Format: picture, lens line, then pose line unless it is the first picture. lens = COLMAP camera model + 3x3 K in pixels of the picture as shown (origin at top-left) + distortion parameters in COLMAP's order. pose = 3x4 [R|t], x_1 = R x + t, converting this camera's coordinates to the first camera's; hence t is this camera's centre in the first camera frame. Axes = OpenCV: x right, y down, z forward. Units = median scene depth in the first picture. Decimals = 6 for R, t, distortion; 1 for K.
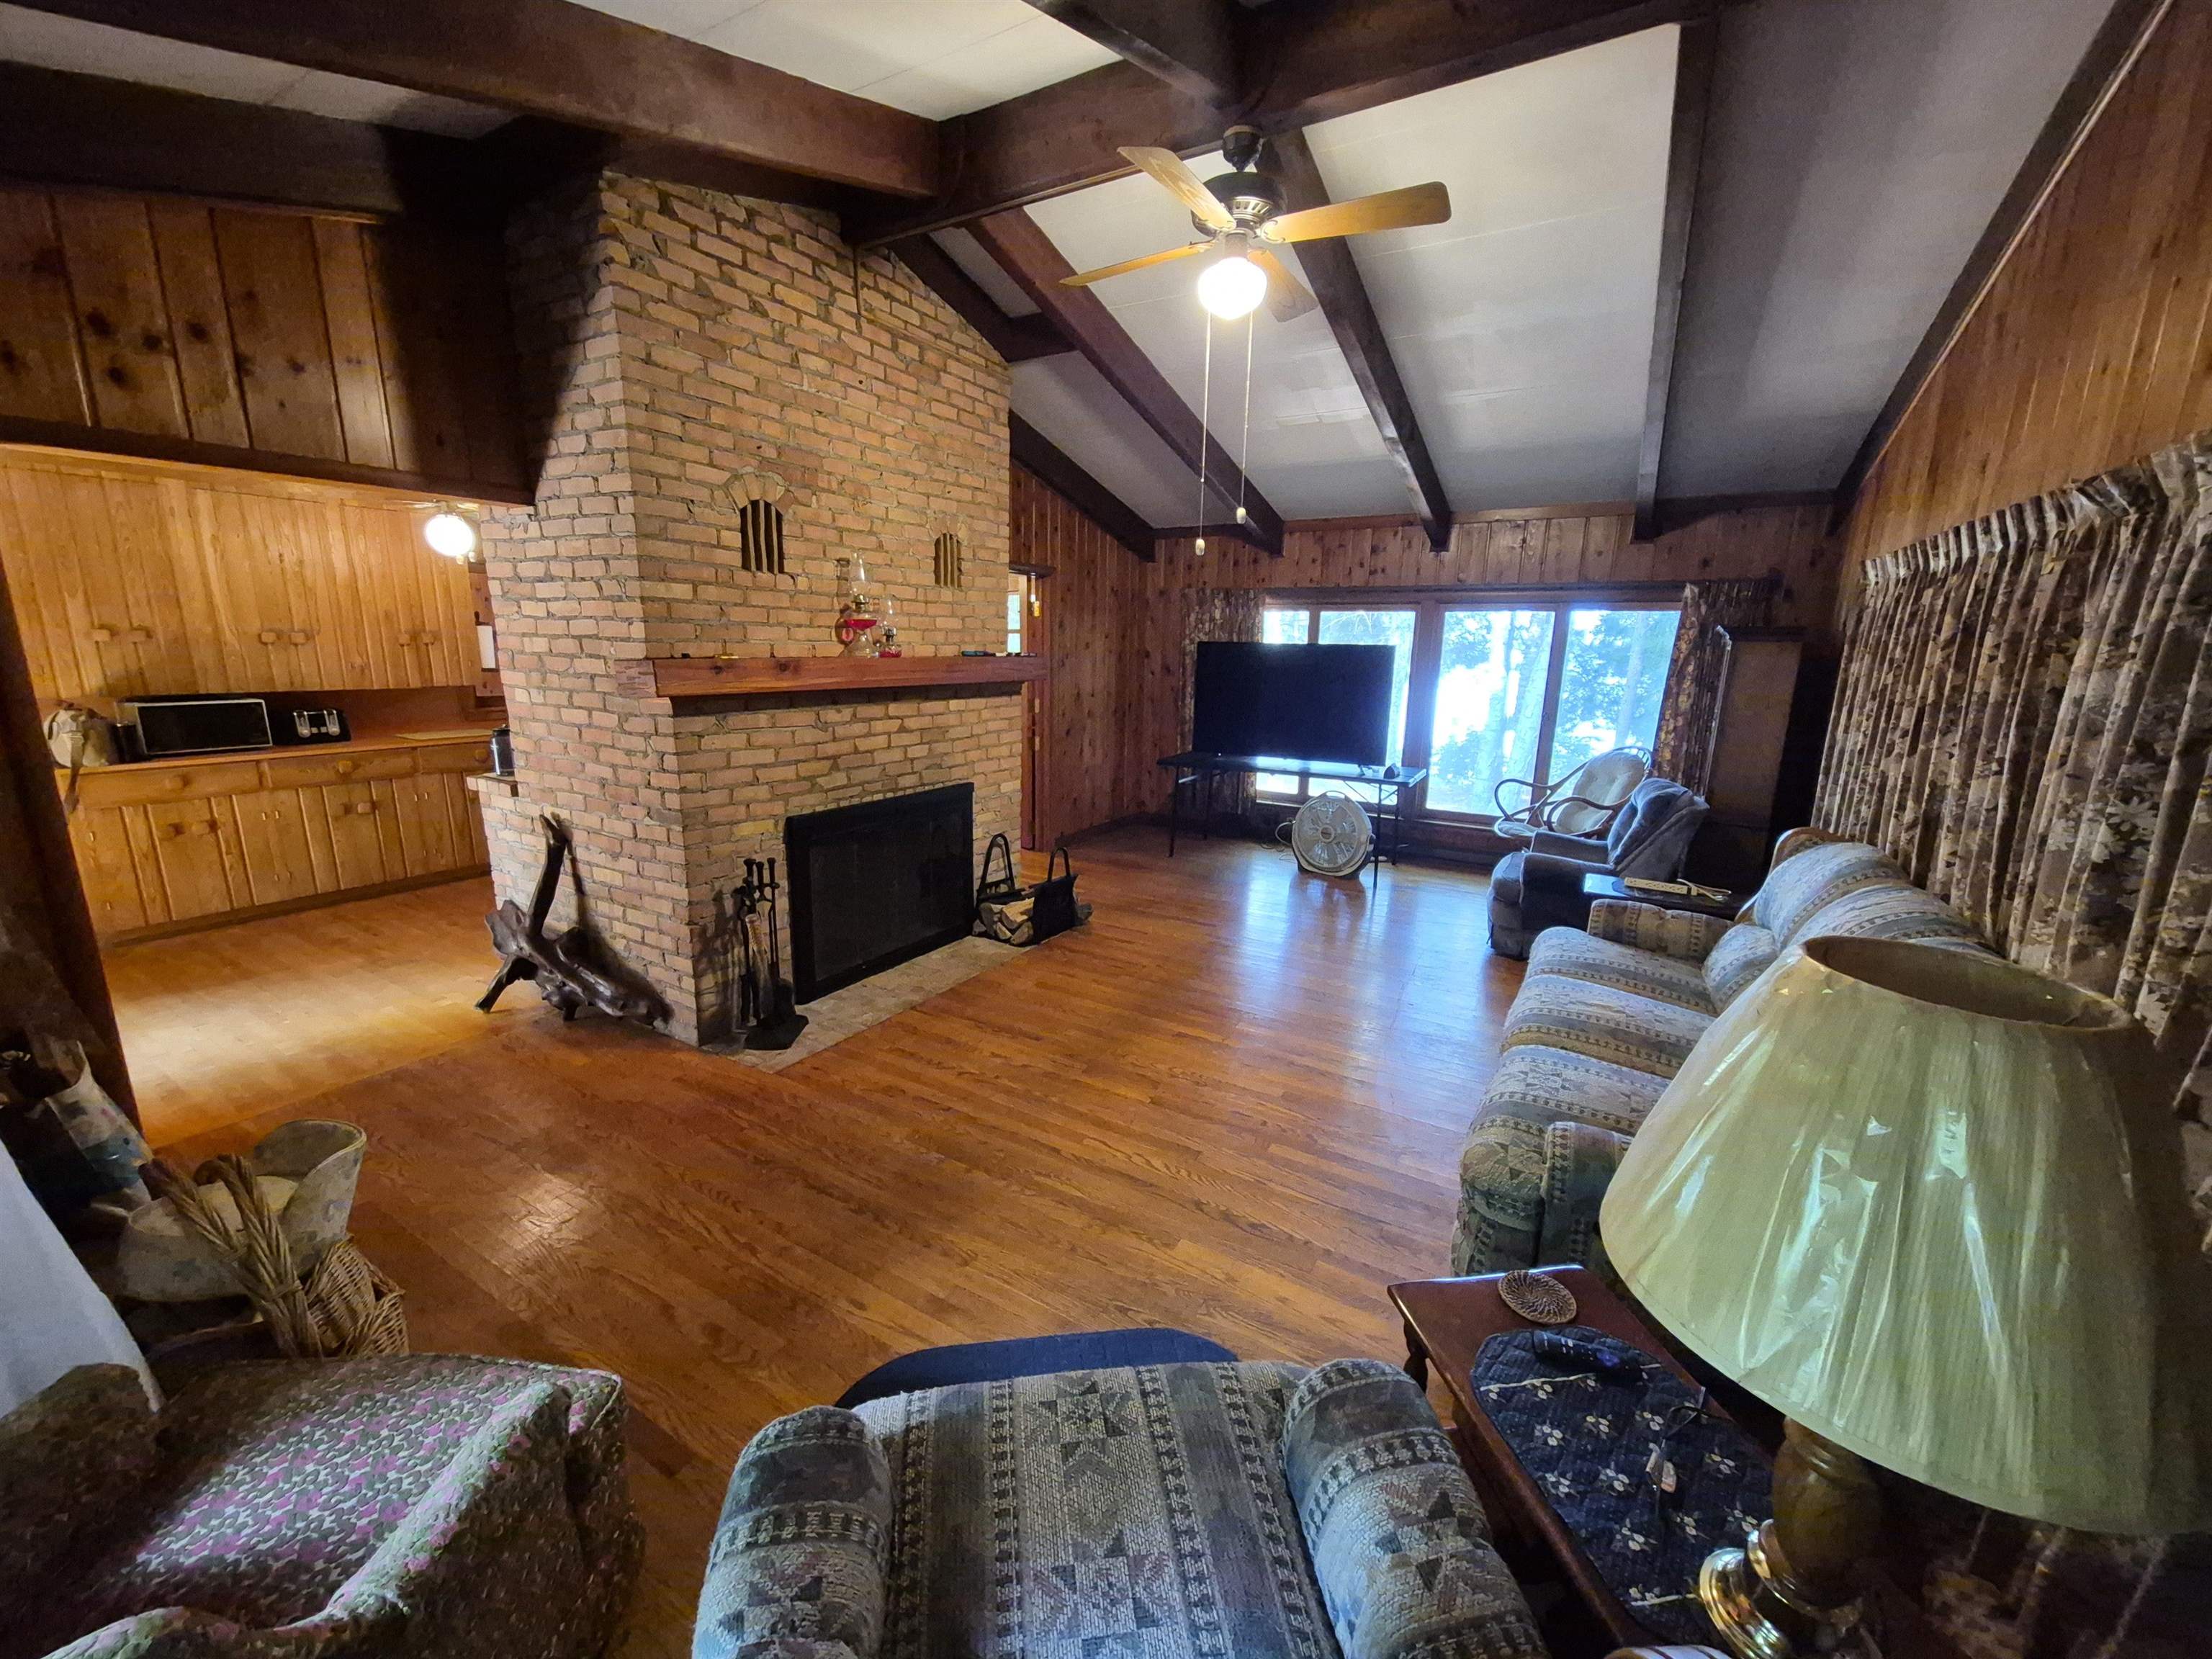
lens RADIAL K [[862.5, 0, 1100.8], [0, 862.5, 833.5], [0, 0, 1]] dist [0.005930, -0.003056]
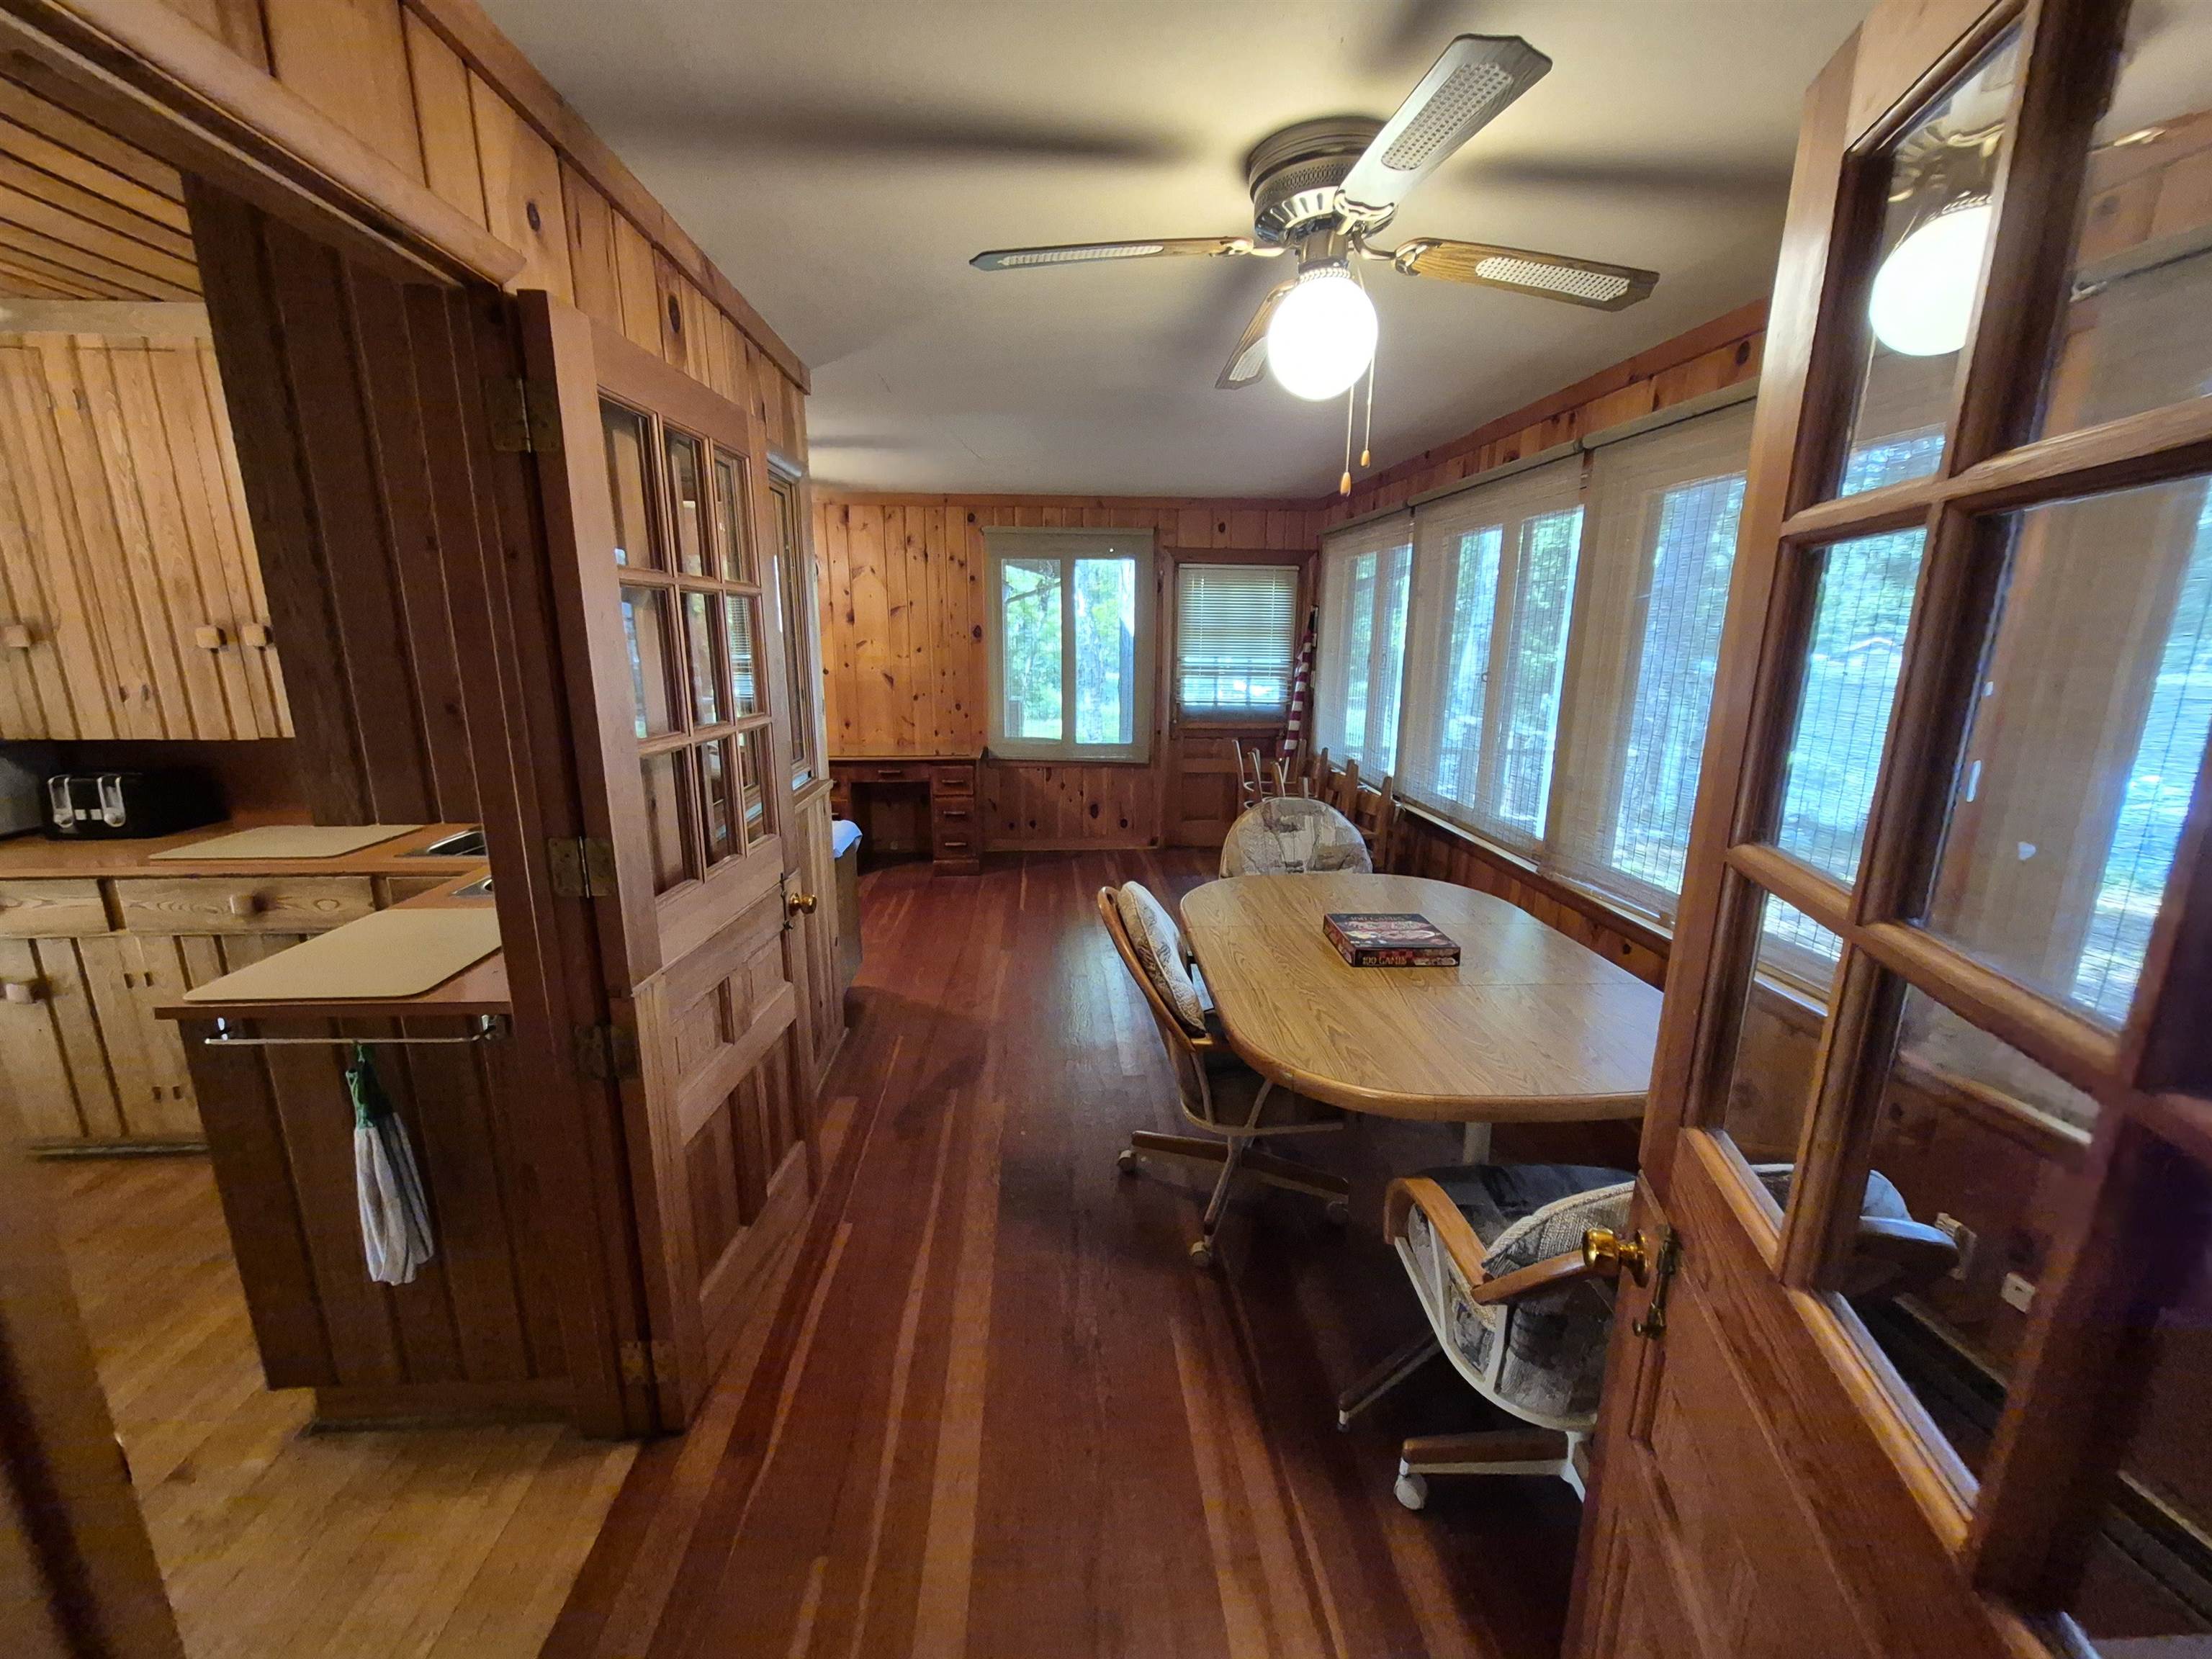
lens RADIAL K [[862.5, 0, 1100.8], [0, 862.5, 833.5], [0, 0, 1]] dist [0.005930, -0.003056]
pose [[0.574407, 0.169482, -0.800833, -0.171451], [-0.172173, 0.981460, 0.084216, -0.352861], [0.800258, 0.089507, 0.592937, 1.611420]]
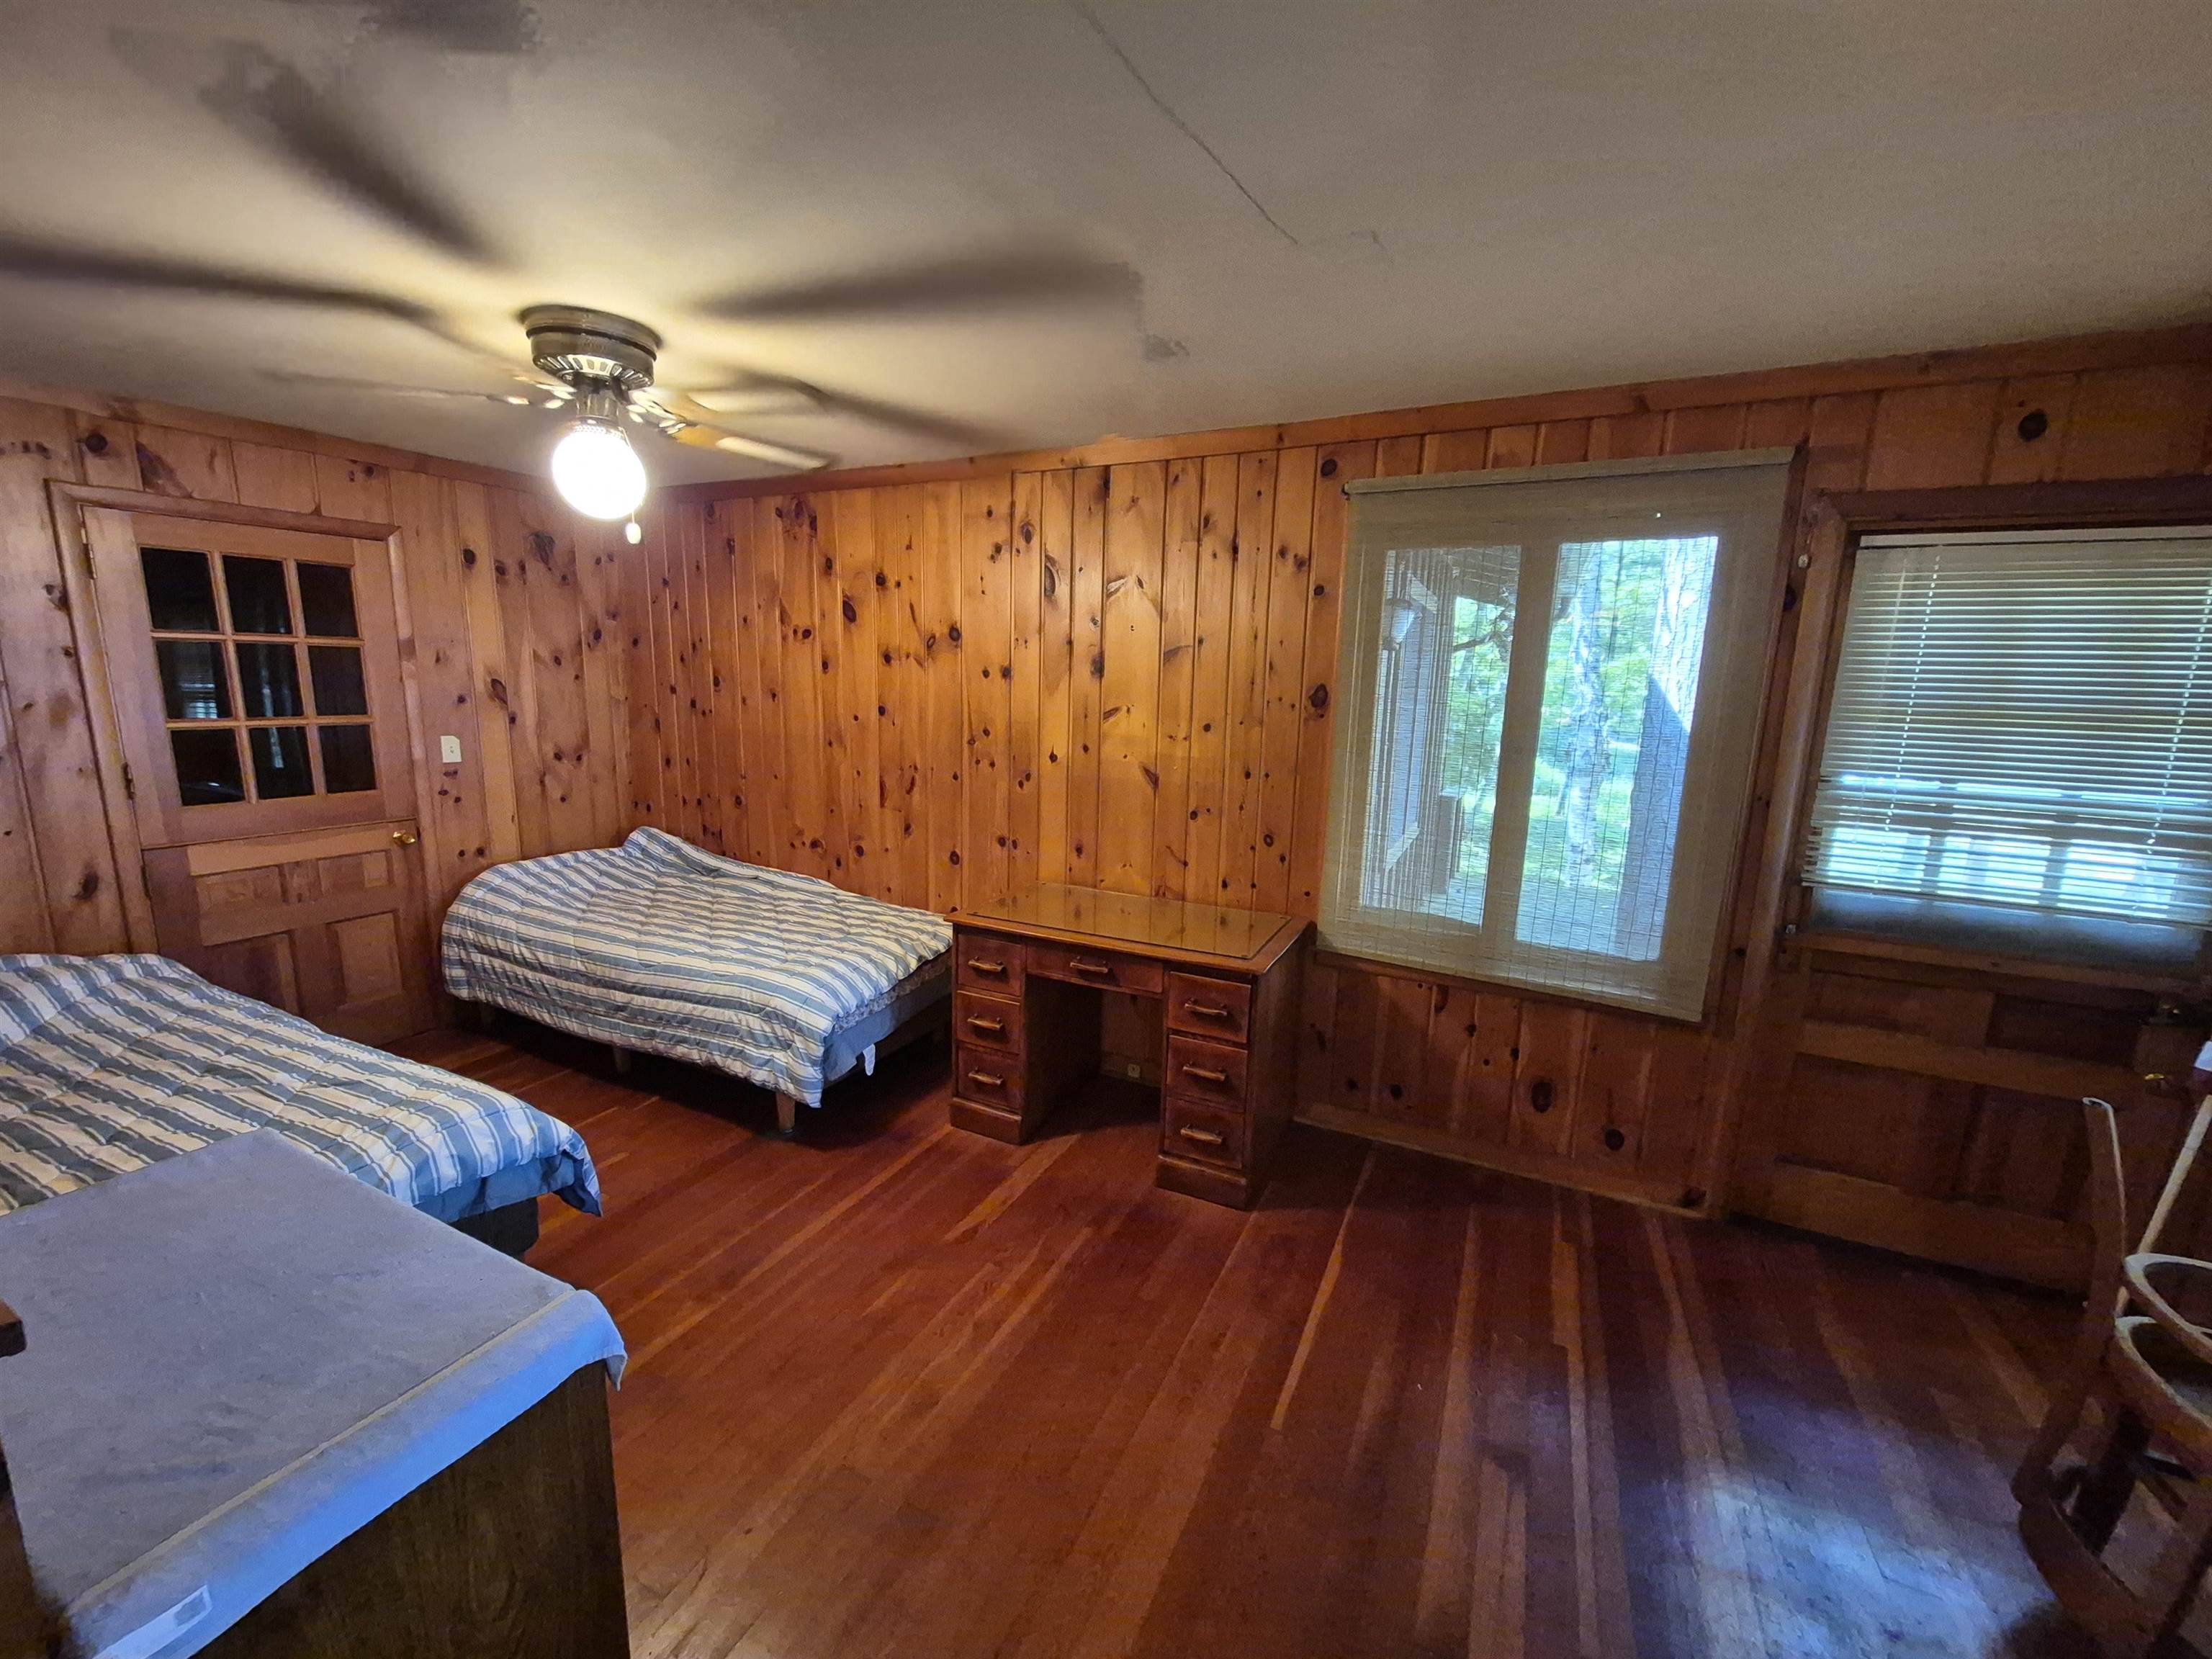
lens RADIAL K [[862.5, 0, 1100.8], [0, 862.5, 833.5], [0, 0, 1]] dist [0.005930, -0.003056]
pose [[0.090045, 0.153516, -0.984035, -0.823297], [-0.241438, 0.961941, 0.127976, -0.470589], [0.966229, 0.226060, 0.123683, 2.051423]]
